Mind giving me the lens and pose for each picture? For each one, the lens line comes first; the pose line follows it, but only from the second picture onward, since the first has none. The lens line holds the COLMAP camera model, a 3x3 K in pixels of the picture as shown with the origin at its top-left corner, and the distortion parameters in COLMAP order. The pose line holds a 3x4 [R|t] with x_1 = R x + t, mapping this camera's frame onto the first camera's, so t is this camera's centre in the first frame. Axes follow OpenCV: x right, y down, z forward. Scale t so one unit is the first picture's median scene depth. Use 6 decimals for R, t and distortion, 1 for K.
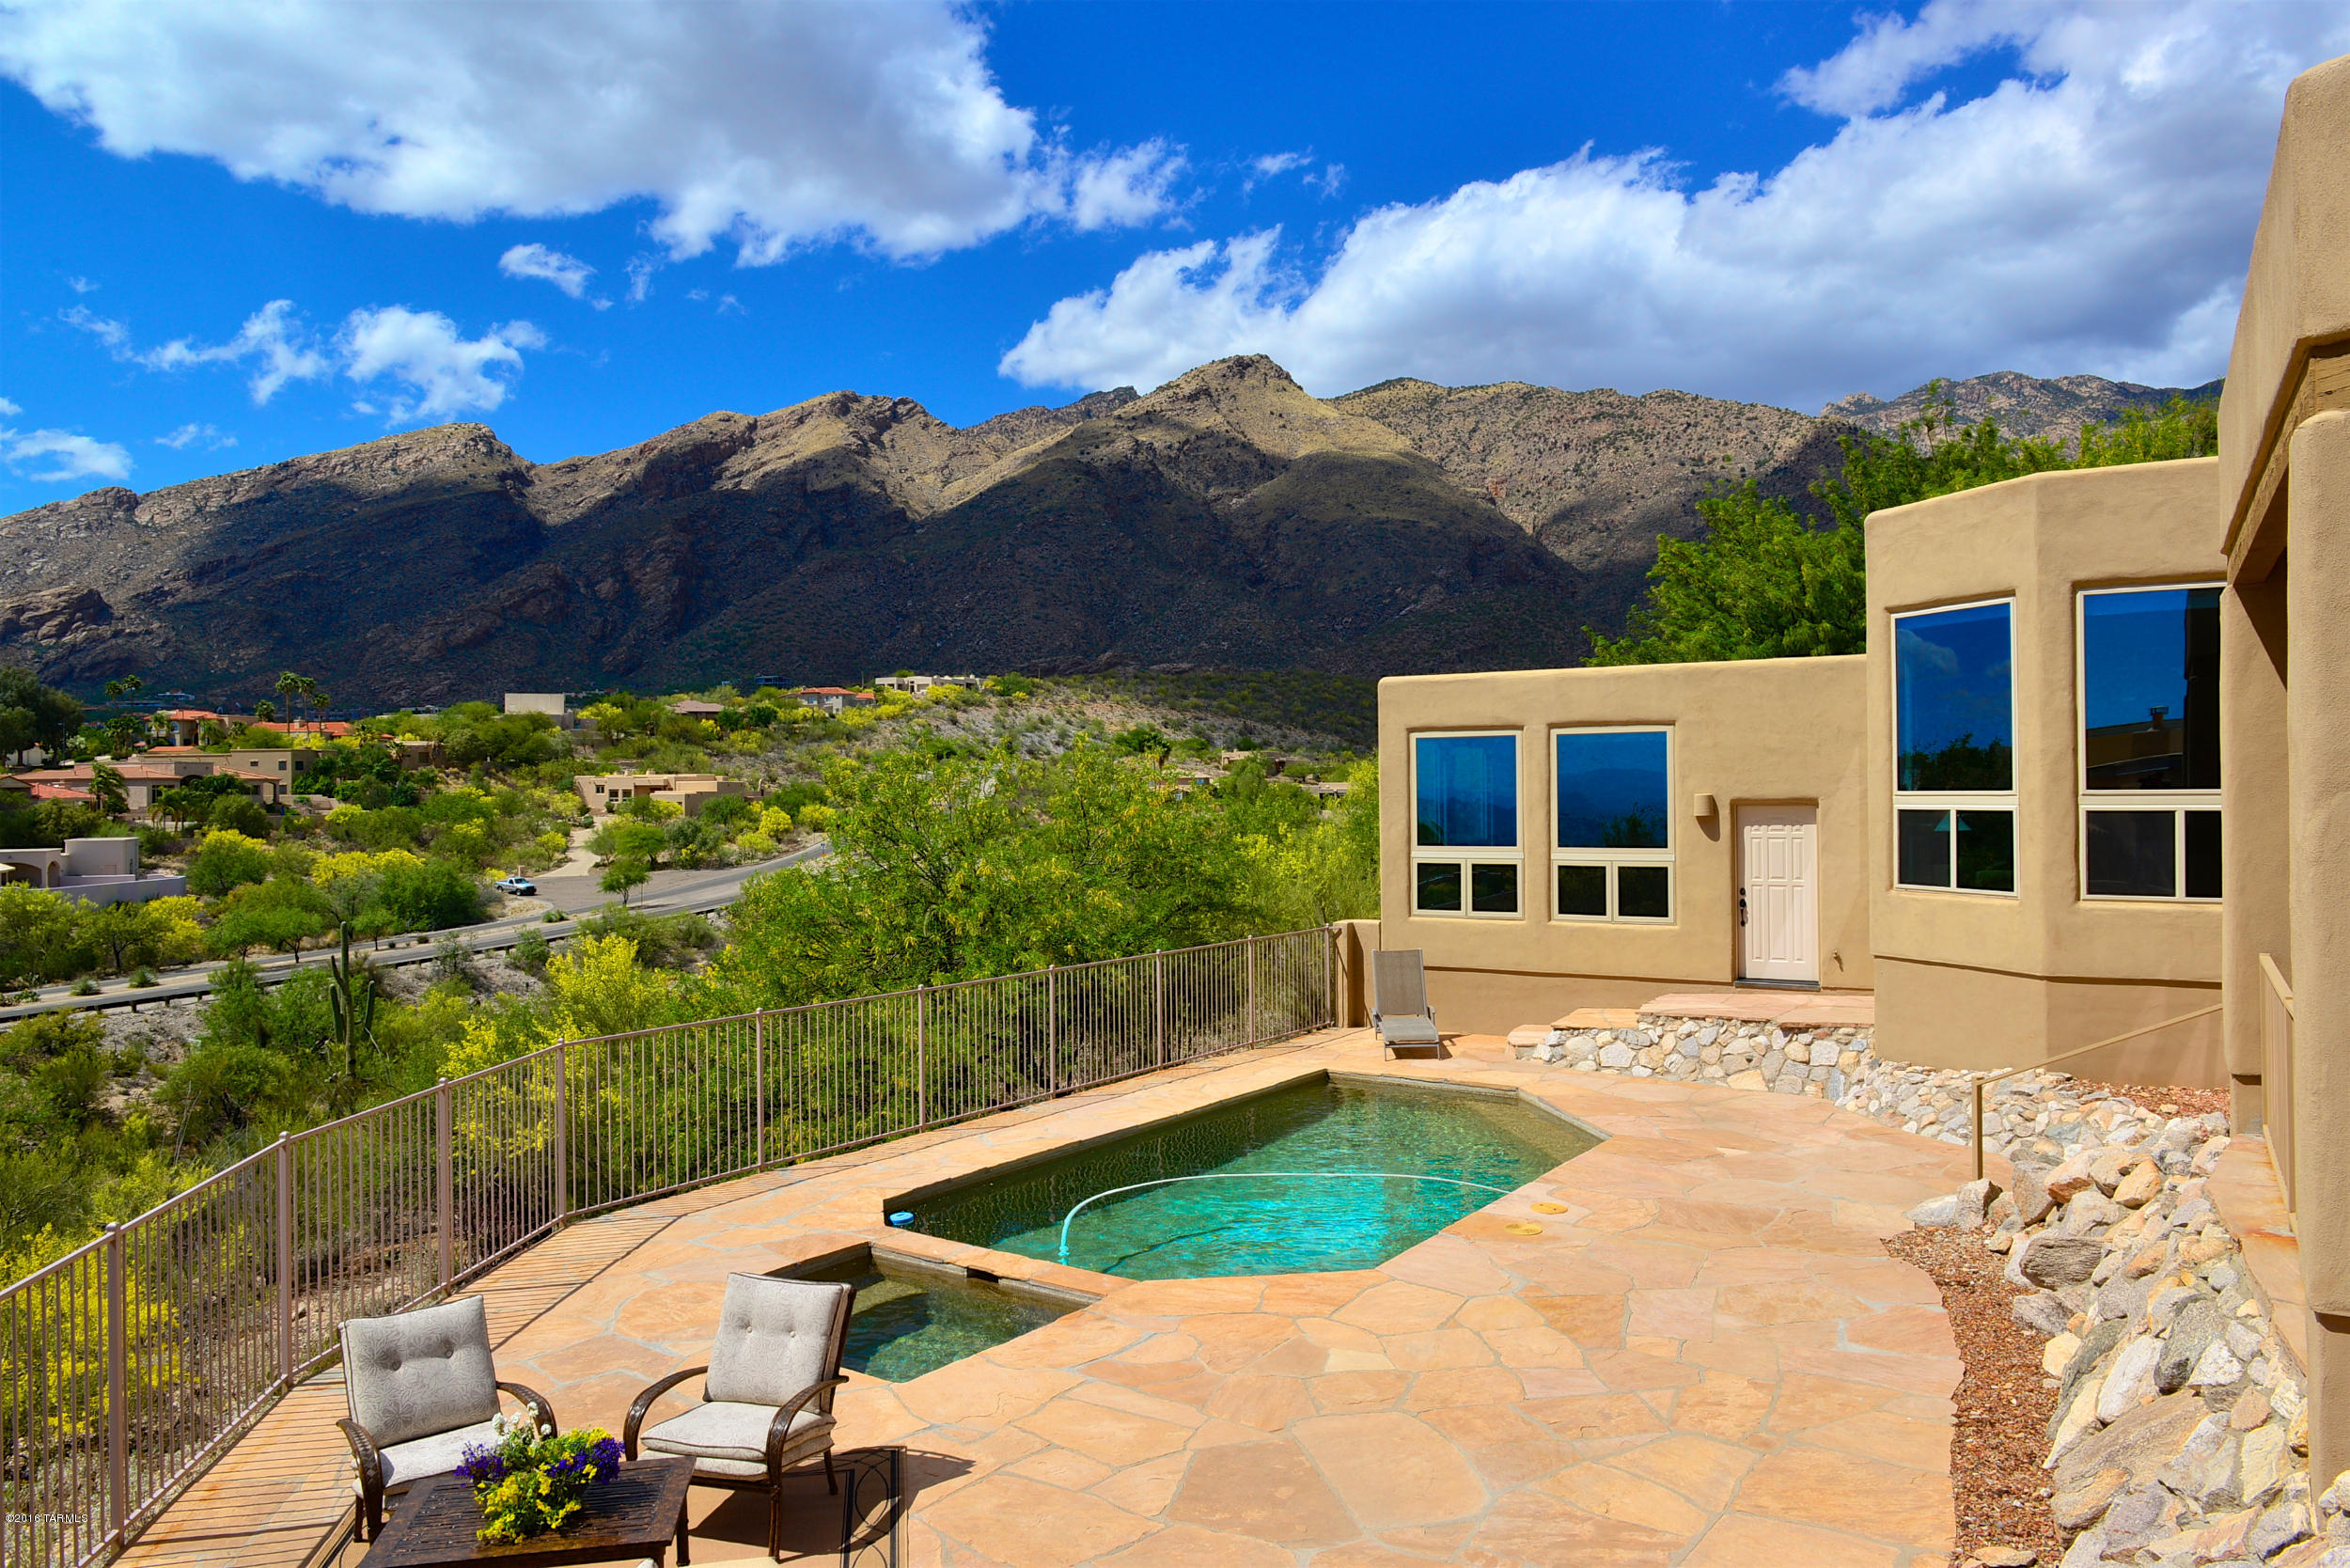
lens RADIAL K [[1602.3, 0, 1186.3], [0, 1602.3, 781.8], [0, 0, 1]] dist [-0.007027, -0.012505]
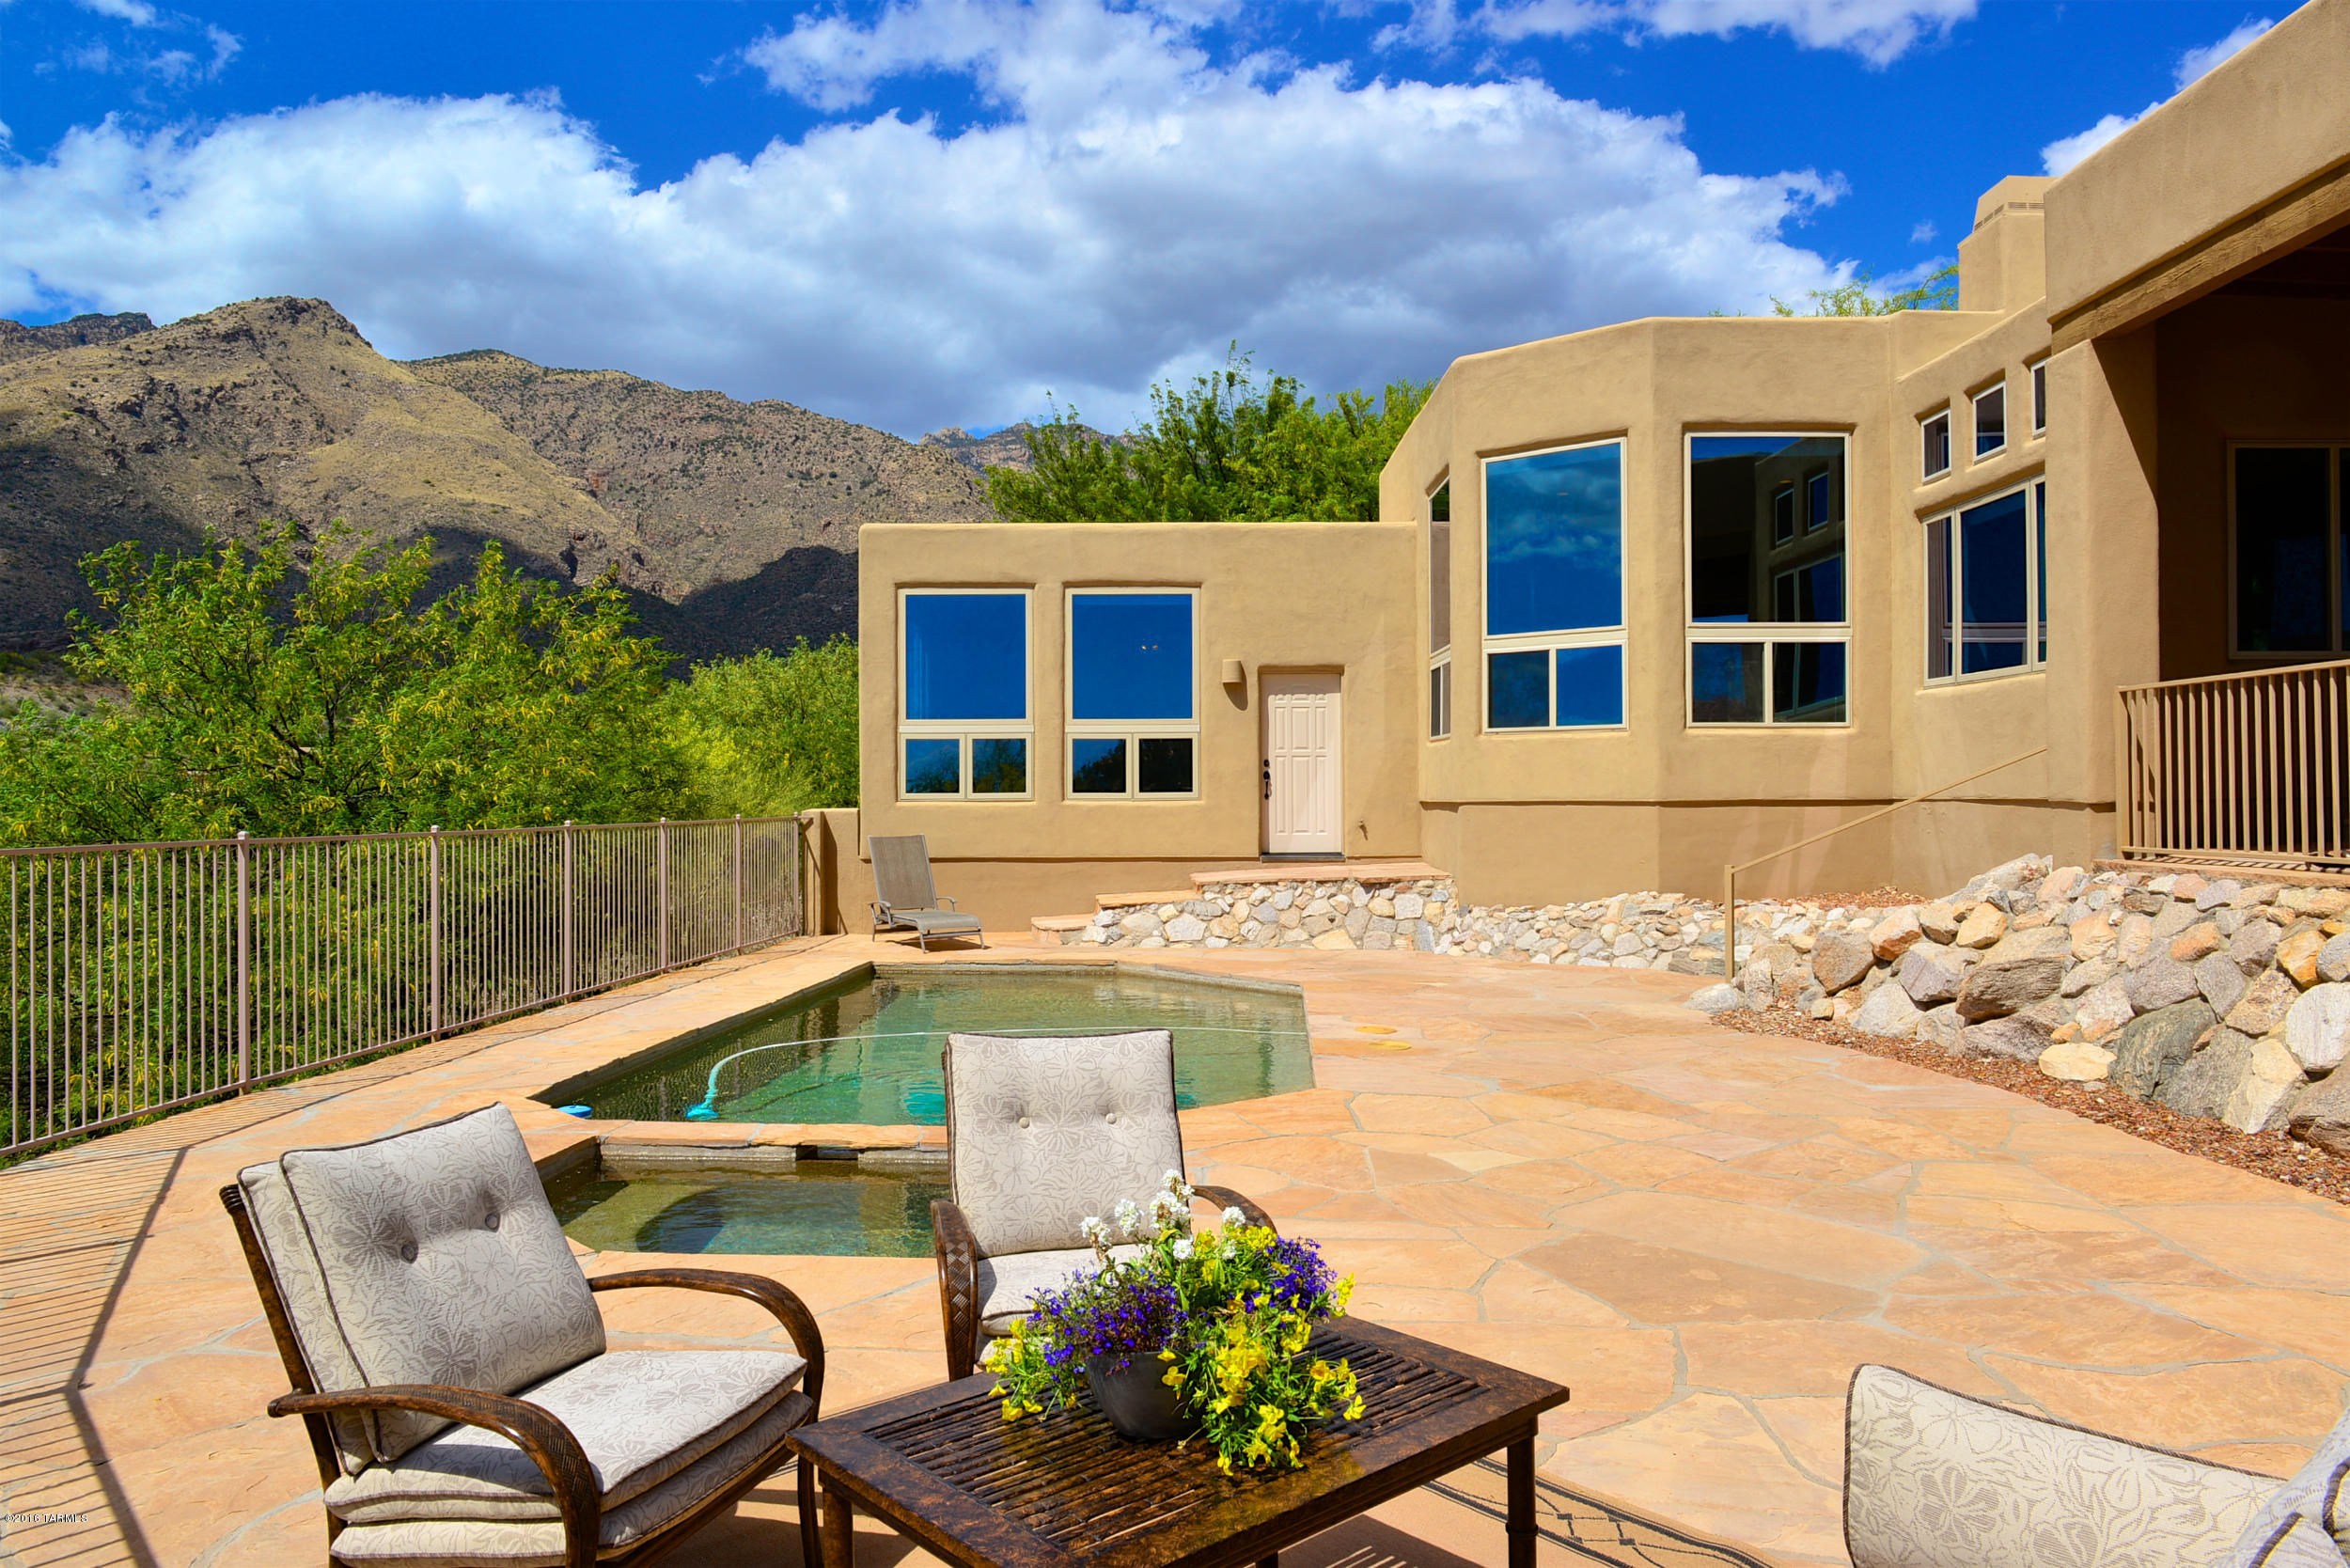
lens RADIAL K [[1619.1, 0, 1175.0], [0, 1619.1, 784.0], [0, 0, 1]] dist [0.000426, -0.025481]
pose [[0.855522, 0.010752, 0.517655, -0.197764], [-0.006494, 0.999929, -0.010035, 0.088873], [-0.517726, 0.005223, 0.855531, 0.191274]]
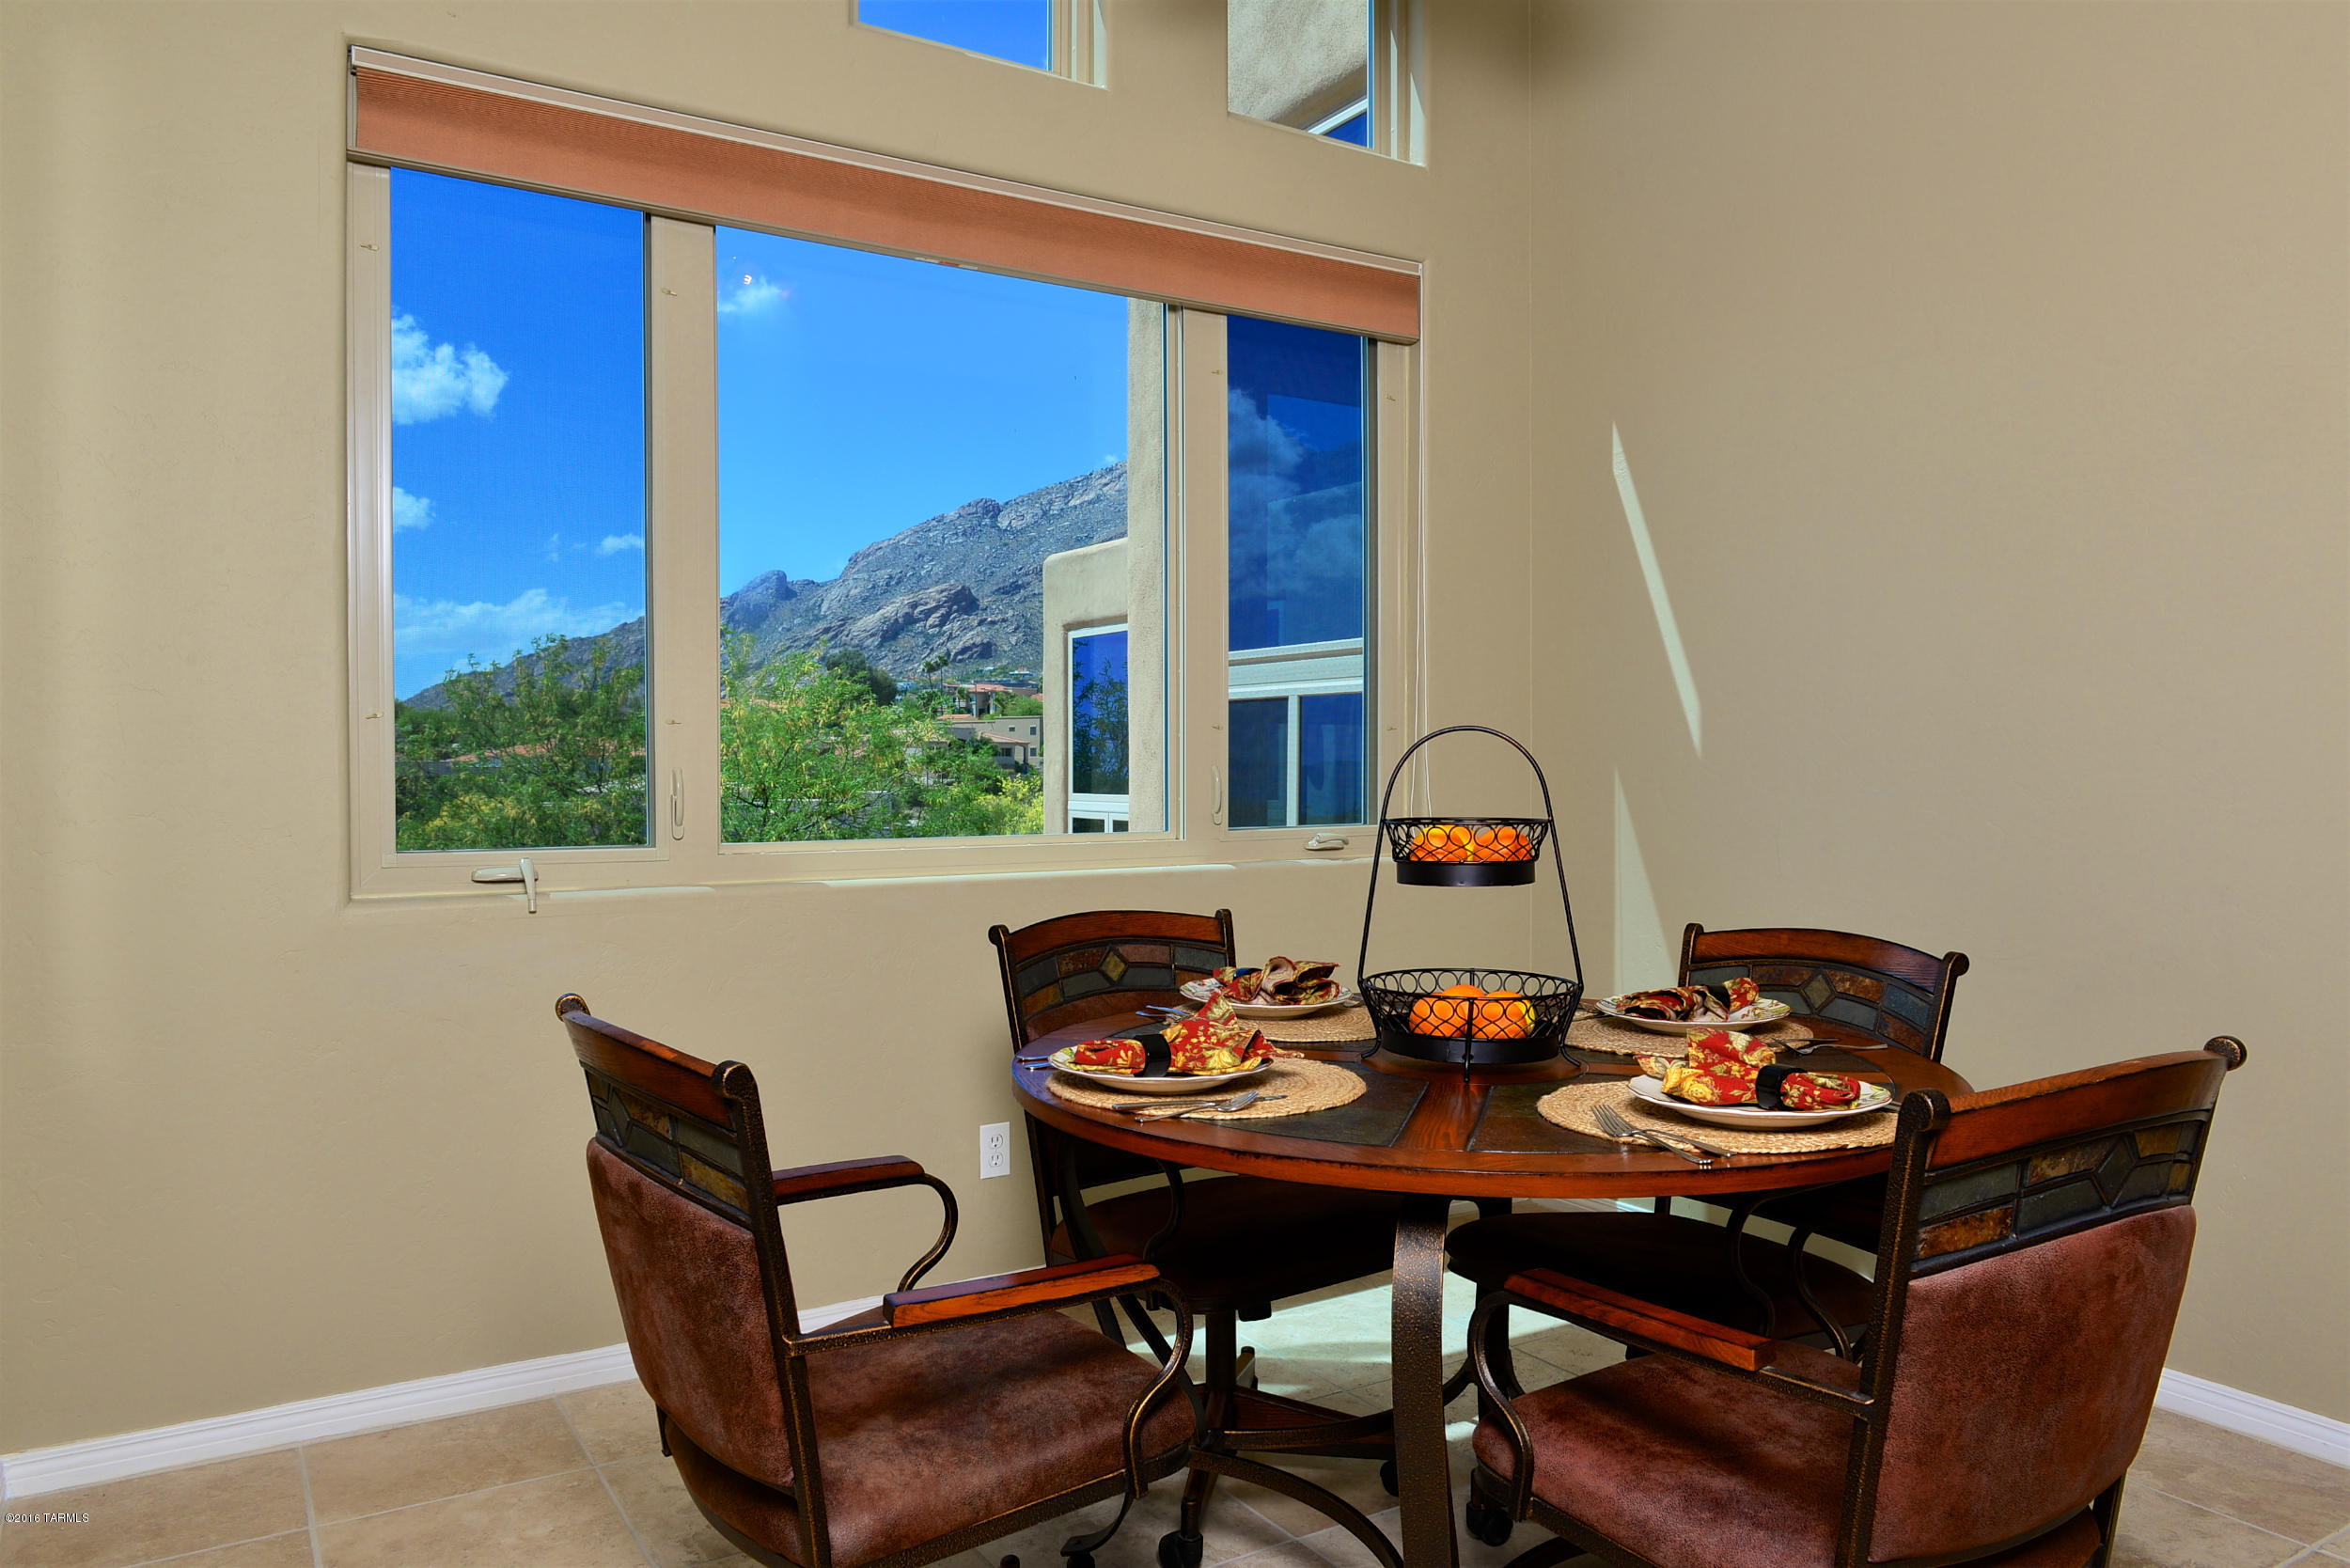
lens RADIAL K [[1602.3, 0, 1186.3], [0, 1602.3, 781.8], [0, 0, 1]] dist [-0.007027, -0.012505]
pose [[0.886484, 0.014463, -0.462534, 0.549712], [-0.005765, 0.999779, 0.020214, 0.022278], [0.462724, -0.015253, 0.886371, 0.435534]]
